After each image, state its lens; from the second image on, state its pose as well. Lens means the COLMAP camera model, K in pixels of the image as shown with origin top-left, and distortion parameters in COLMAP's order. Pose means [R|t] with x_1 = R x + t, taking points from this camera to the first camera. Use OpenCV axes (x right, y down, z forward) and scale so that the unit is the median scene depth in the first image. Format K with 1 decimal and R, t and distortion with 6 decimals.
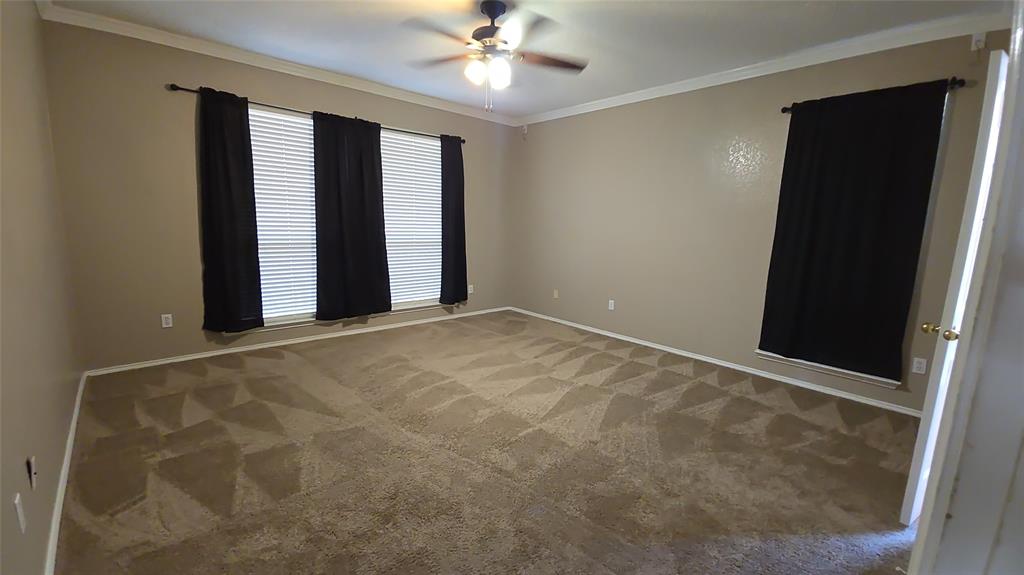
lens RADIAL K [[418.9, 0, 522.3], [0, 418.9, 288.6], [0, 0, 1]] dist [0.011926, -0.008653]
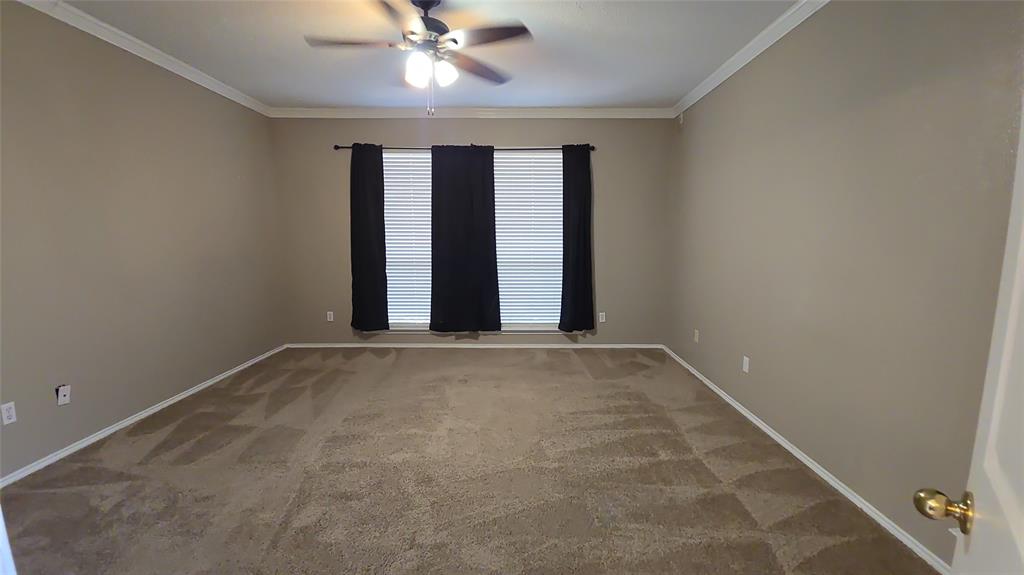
lens RADIAL K [[418.9, 0, 517.0], [0, 418.9, 291.4], [0, 0, 1]] dist [0.011926, -0.008653]
pose [[0.731881, 0.061062, -0.678691, 0.427447], [-0.087900, 0.996116, -0.005169, -0.041839], [0.675739, 0.063440, 0.734406, 0.321815]]
